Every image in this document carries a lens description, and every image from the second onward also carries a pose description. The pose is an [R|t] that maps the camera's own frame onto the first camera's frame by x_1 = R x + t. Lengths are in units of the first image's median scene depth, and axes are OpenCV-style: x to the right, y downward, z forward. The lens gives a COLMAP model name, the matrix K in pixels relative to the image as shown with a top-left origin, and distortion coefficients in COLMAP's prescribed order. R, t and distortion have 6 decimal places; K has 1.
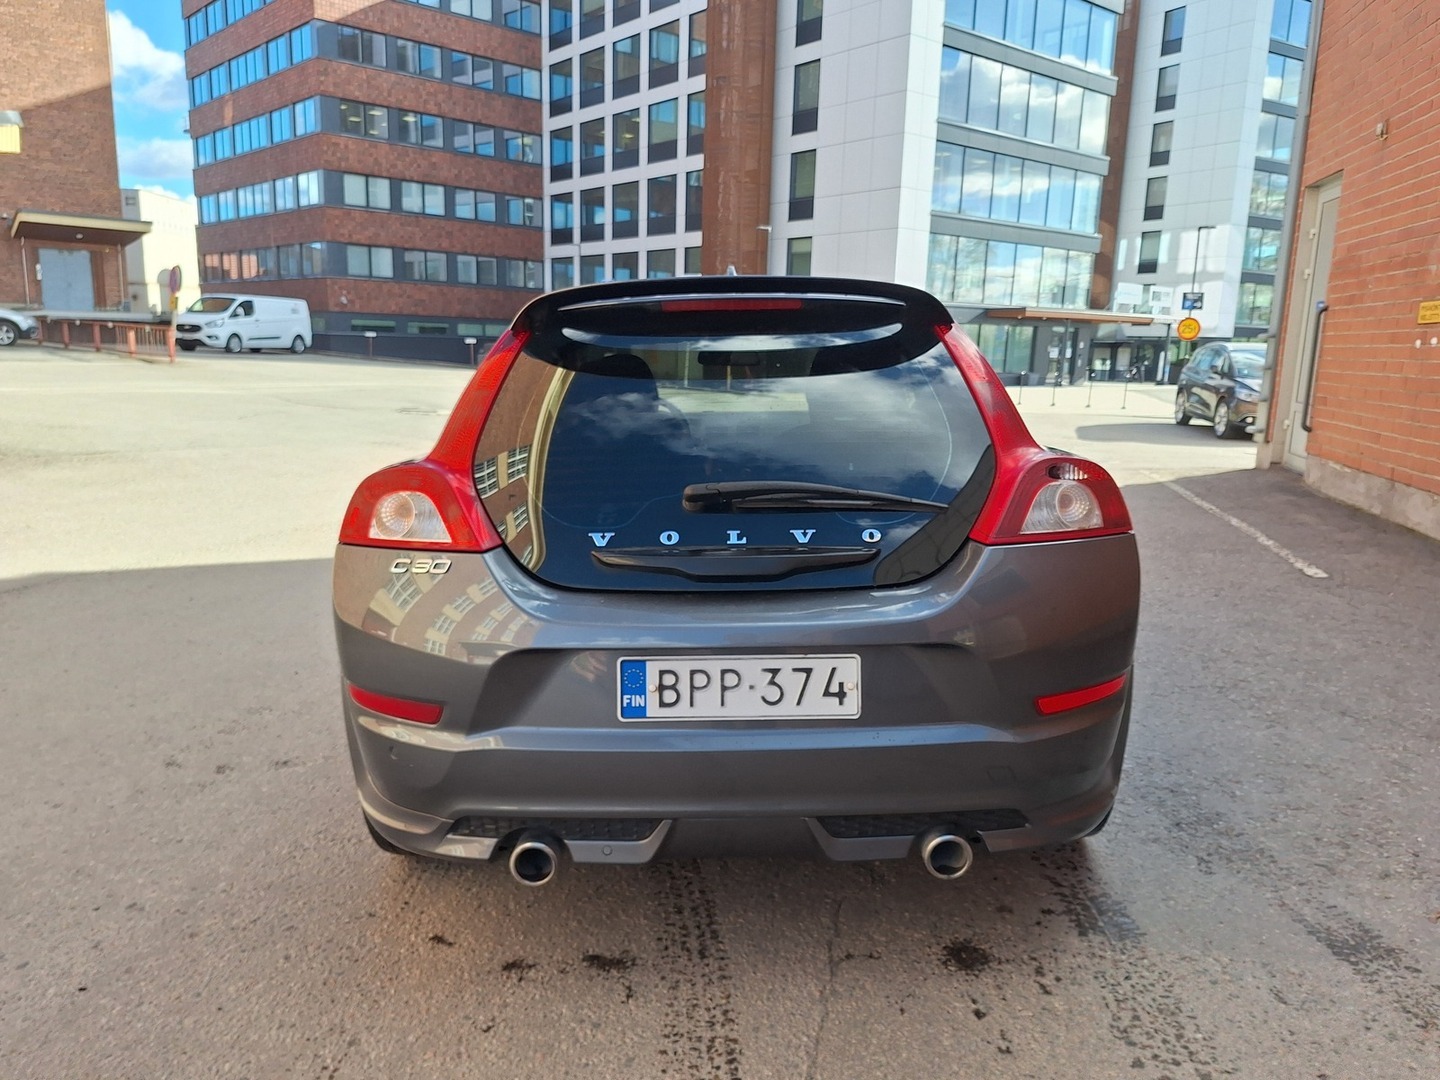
lens RADIAL K [[1011.3, 0, 717.2], [0, 1011.3, 568.8], [0, 0, 1]] dist [-0.003823, -0.008561]
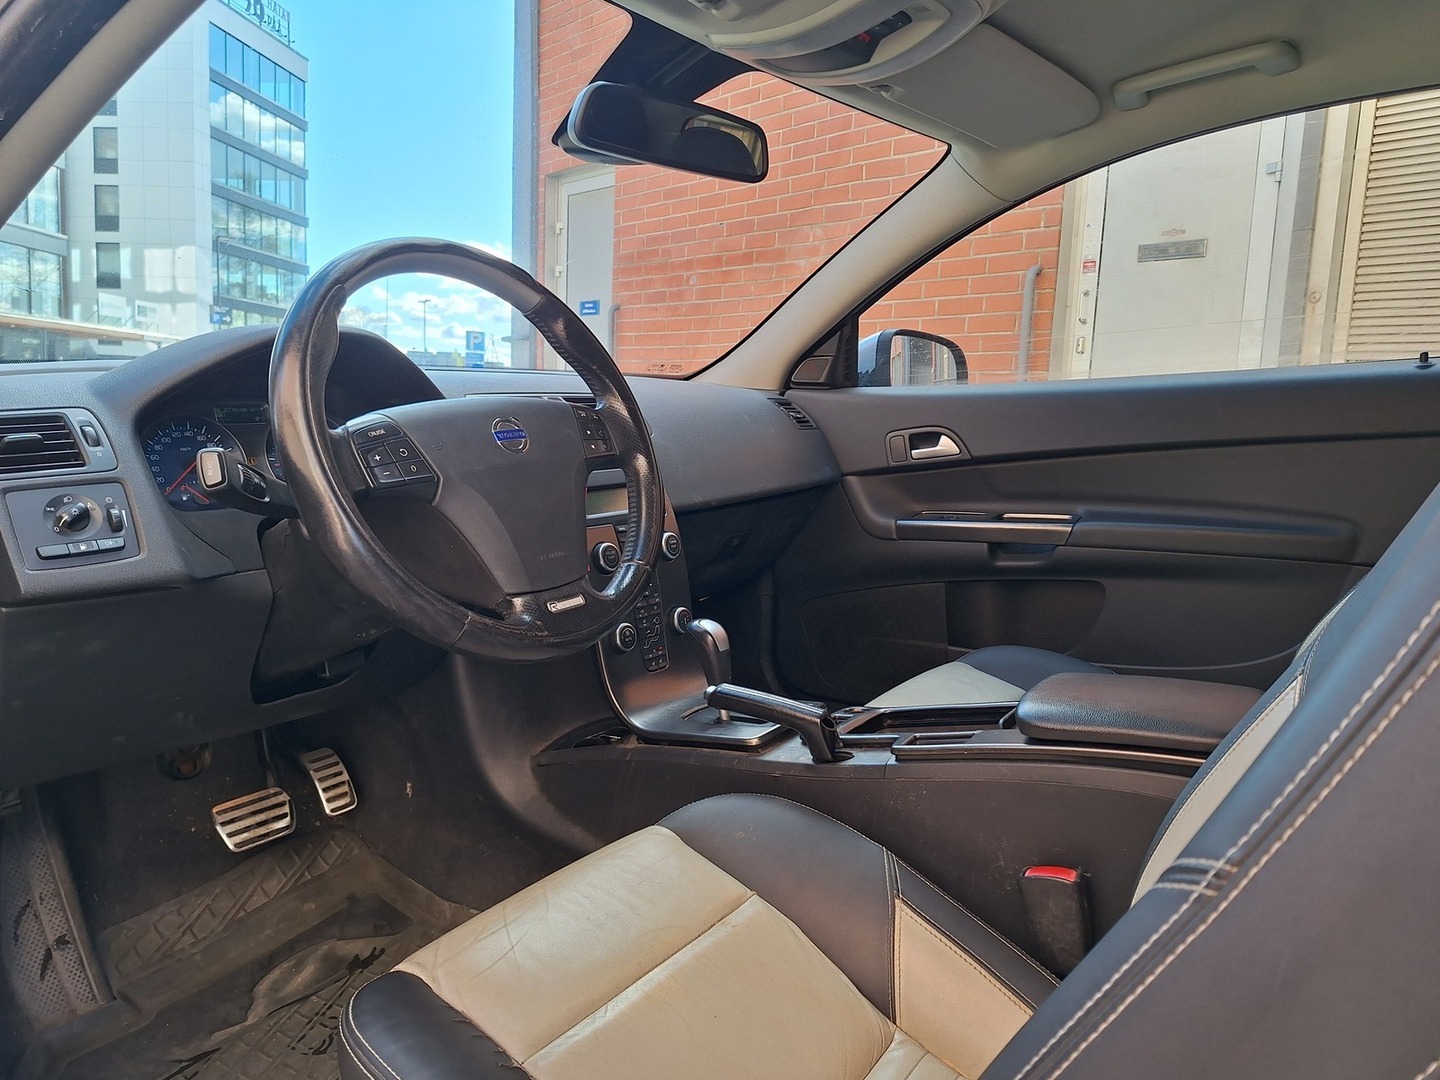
lens RADIAL K [[1011.3, 0, 717.2], [0, 1011.3, 568.8], [0, 0, 1]] dist [-0.003823, -0.008561]
pose [[0.595067, -0.113435, 0.795630, -0.037178], [0.132905, 0.990248, 0.041780, -0.018900], [-0.792610, 0.080882, 0.604340, 0.151055]]
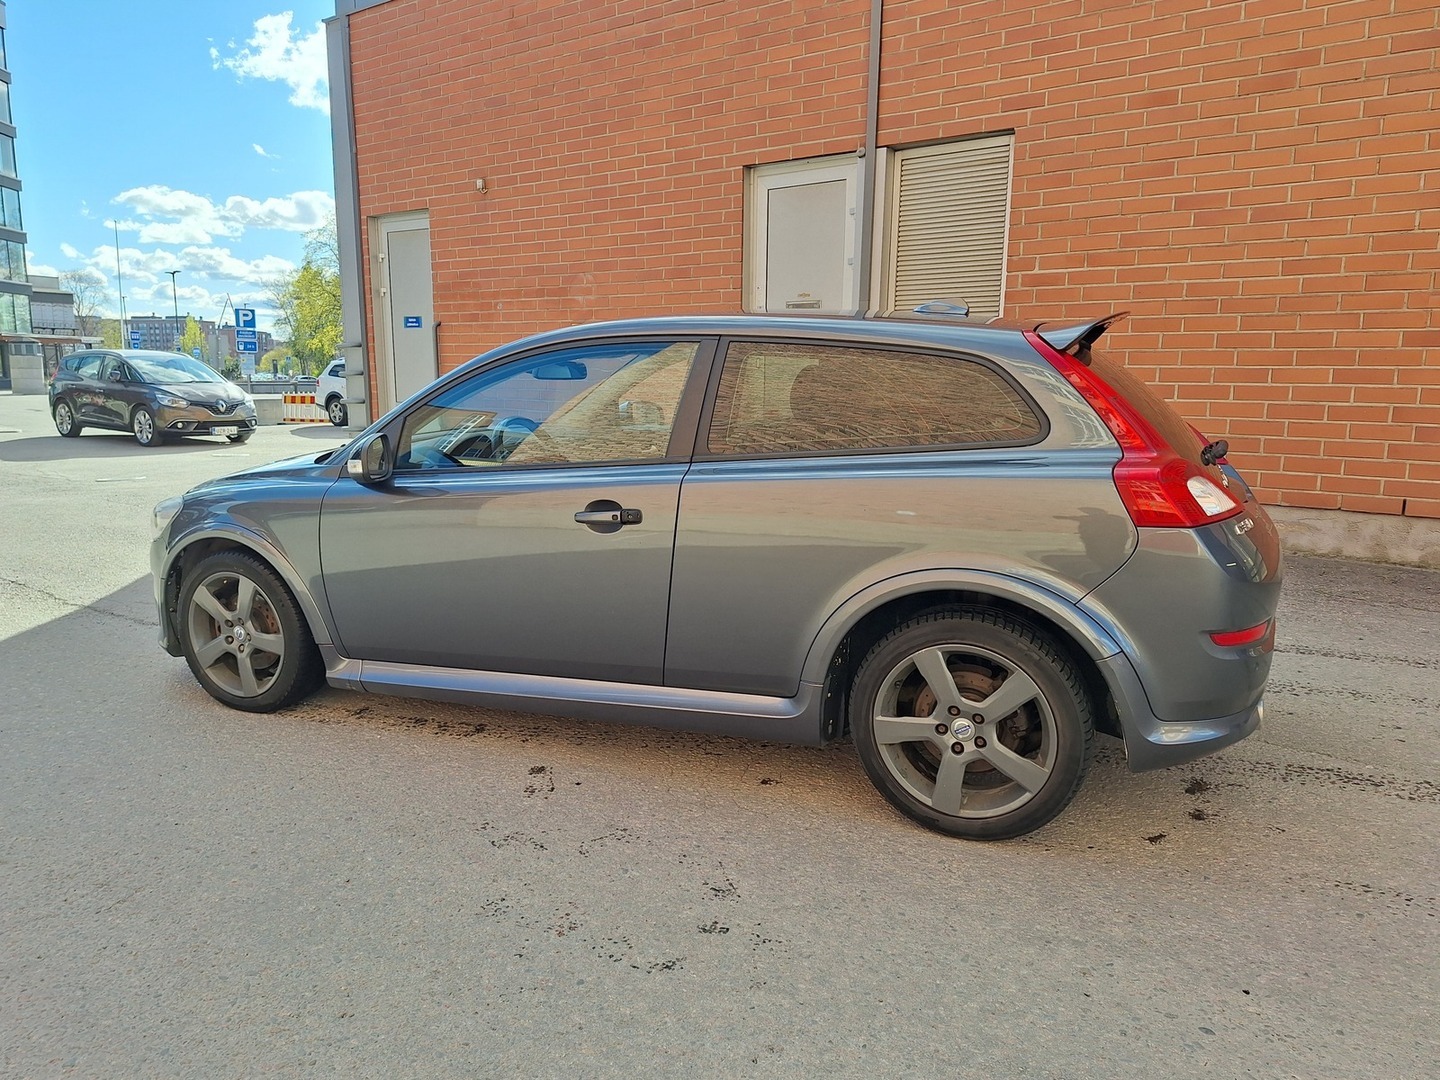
lens RADIAL K [[1011.3, 0, 717.2], [0, 1011.3, 568.8], [0, 0, 1]] dist [-0.003823, -0.008561]
pose [[0.406864, -0.186681, 0.894210, -0.148382], [0.189484, 0.974852, 0.117302, -0.020384], [-0.893620, 0.121713, 0.432005, 0.085465]]
